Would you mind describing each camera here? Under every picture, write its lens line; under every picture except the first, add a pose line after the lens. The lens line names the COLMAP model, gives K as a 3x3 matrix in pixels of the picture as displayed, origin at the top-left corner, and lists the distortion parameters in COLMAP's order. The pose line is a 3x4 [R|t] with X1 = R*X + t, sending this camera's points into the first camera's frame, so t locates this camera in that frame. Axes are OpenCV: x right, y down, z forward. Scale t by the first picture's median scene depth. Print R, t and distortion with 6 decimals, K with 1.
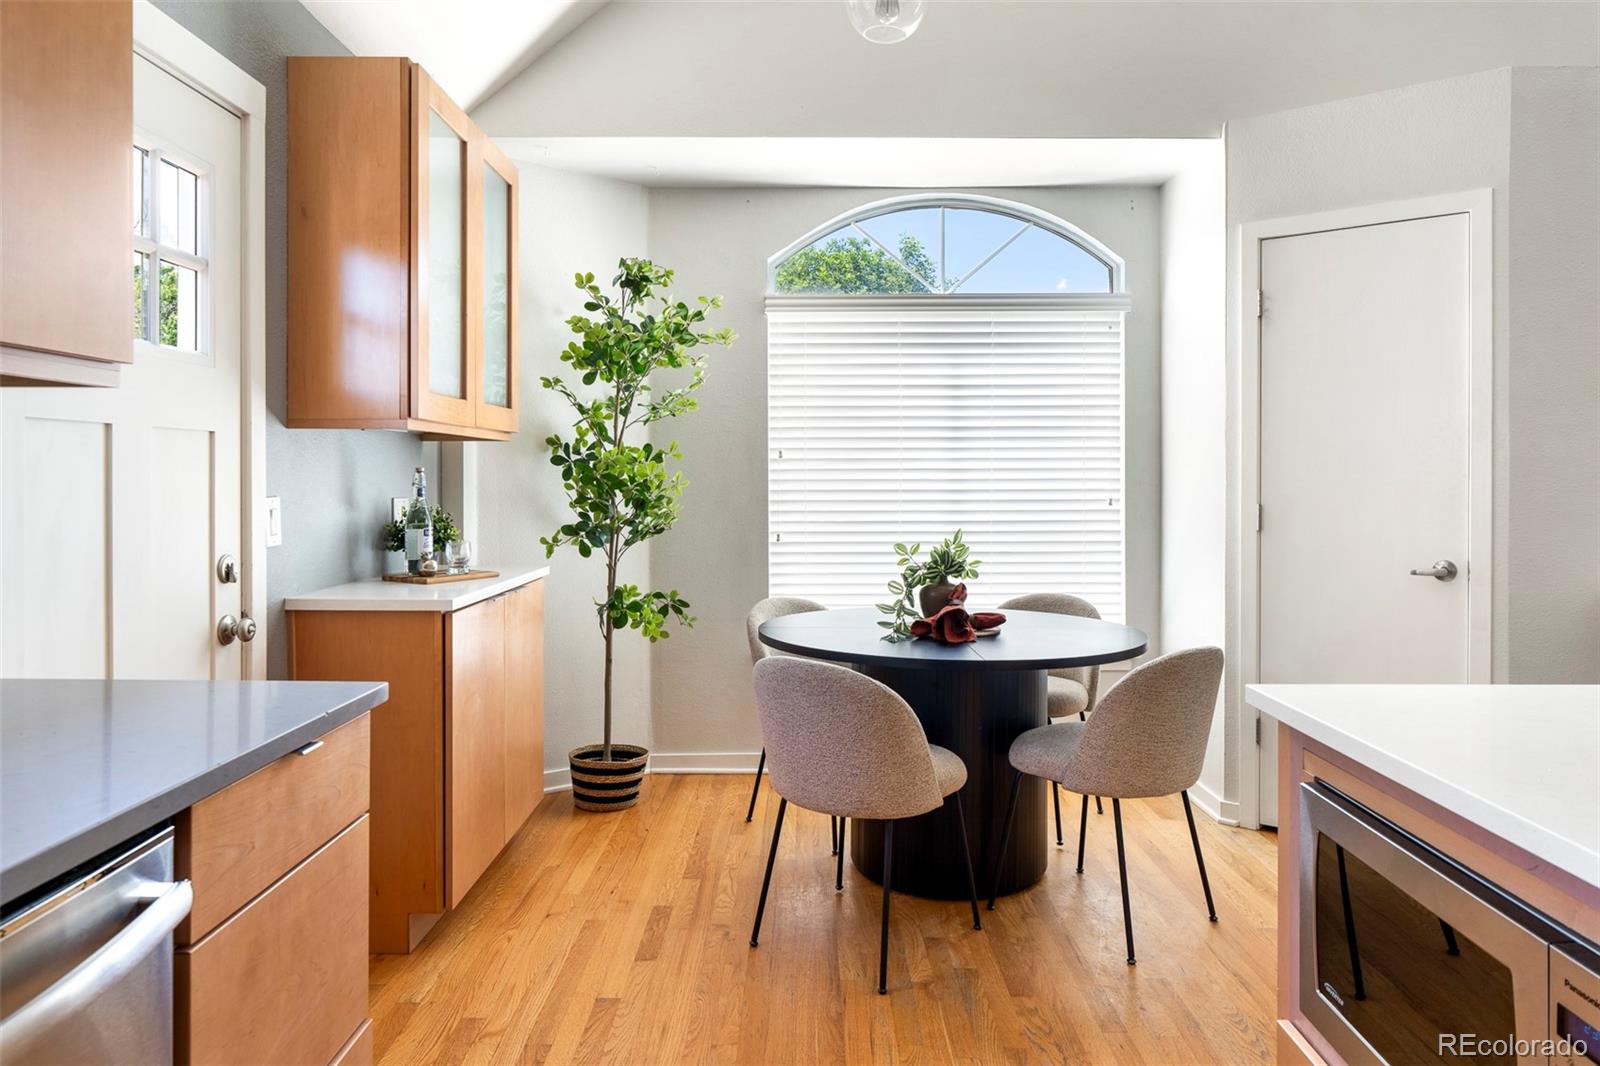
lens RADIAL K [[1029.6, 0, 800.7], [0, 1029.6, 476.2], [0, 0, 1]] dist [-0.001765, -0.000782]
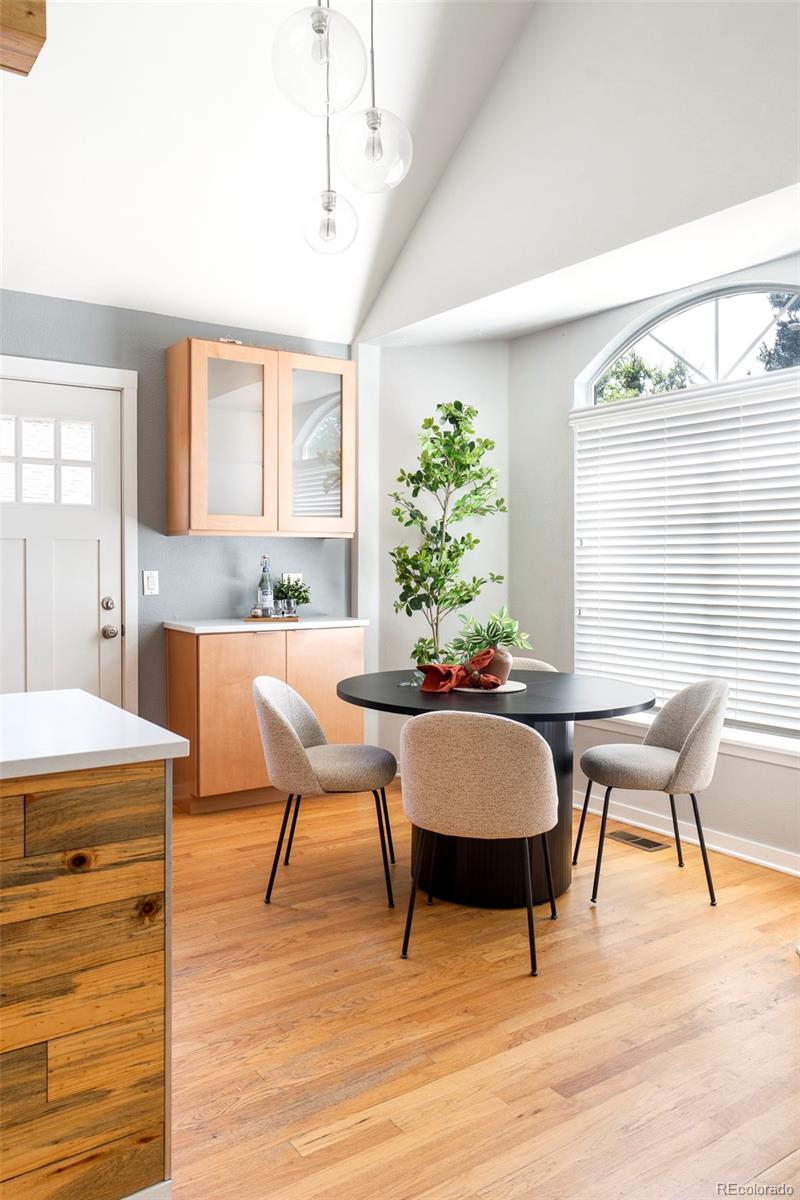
lens RADIAL K [[899.2, 0, 397.6], [0, 899.2, 573.3], [0, 0, 1]] dist [-0.005594, 0.001423]
pose [[0.566559, 0.010620, -0.823953, 1.031140], [-0.000483, 0.999921, 0.012557, 0.002143], [0.824021, -0.006716, 0.566519, 0.337029]]
